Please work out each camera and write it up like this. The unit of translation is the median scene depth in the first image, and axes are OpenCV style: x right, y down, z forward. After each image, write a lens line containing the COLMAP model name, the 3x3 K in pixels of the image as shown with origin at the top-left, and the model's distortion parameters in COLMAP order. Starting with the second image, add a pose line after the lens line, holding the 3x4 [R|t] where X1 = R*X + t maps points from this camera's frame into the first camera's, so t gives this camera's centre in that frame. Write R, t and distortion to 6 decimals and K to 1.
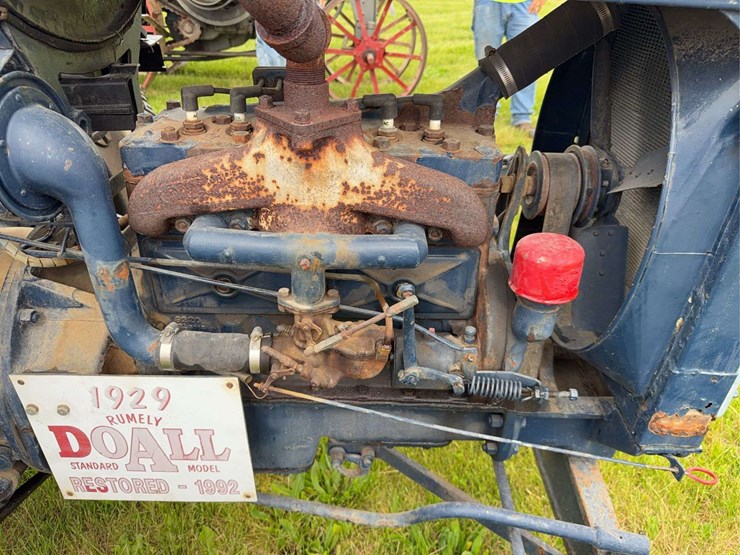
lens RADIAL K [[520.0, 0, 368.7], [0, 520.0, 276.7], [0, 0, 1]] dist [0.032723, -0.030368]
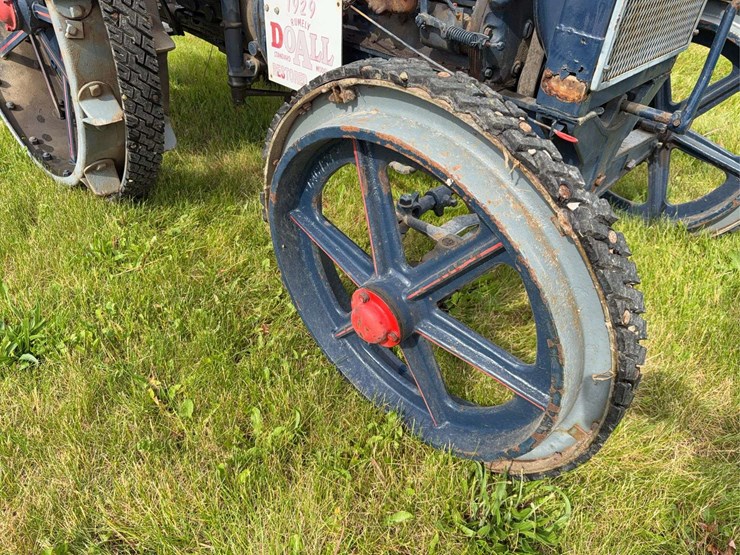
lens RADIAL K [[536.8, 0, 368.2], [0, 536.8, 278.5], [0, 0, 1]] dist [0.027547, -0.021754]
pose [[0.719995, 0.435794, -0.540084, 1.211340], [-0.390279, 0.897782, 0.204132, 0.638394], [0.573838, 0.063810, 0.816479, -0.369082]]
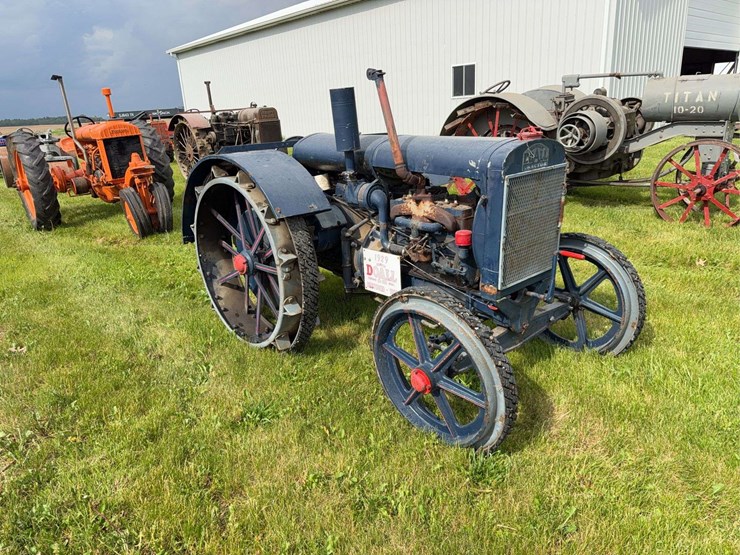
lens RADIAL K [[520.0, 0, 366.4], [0, 520.0, 277.6], [0, 0, 1]] dist [0.032723, -0.030368]
pose [[0.664794, 0.188127, -0.722951, 2.564246], [-0.336586, 0.939403, -0.065057, 0.708856], [0.666903, 0.286584, 0.687830, -1.930538]]
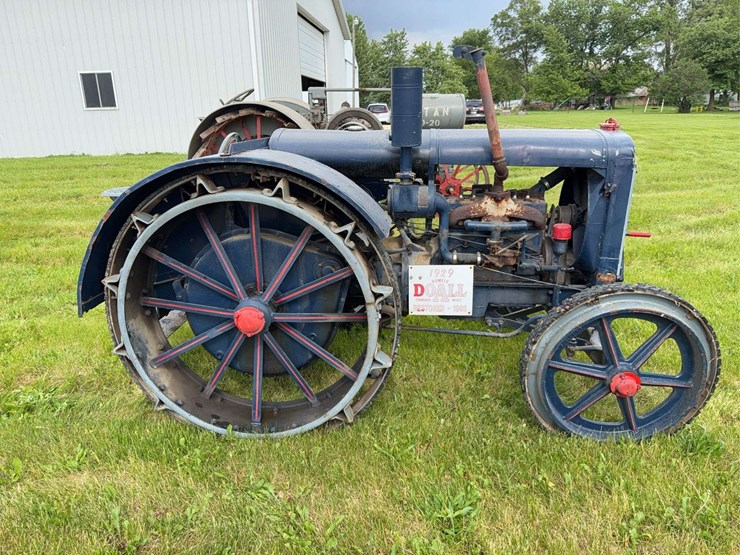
lens RADIAL K [[520.0, 0, 366.8], [0, 520.0, 279.8], [0, 0, 1]] dist [0.032723, -0.030368]
pose [[0.995181, -0.001309, -0.098043, -0.636777], [-0.021649, 0.972301, -0.232728, 1.146787], [0.095631, 0.233729, 0.967587, -2.508904]]
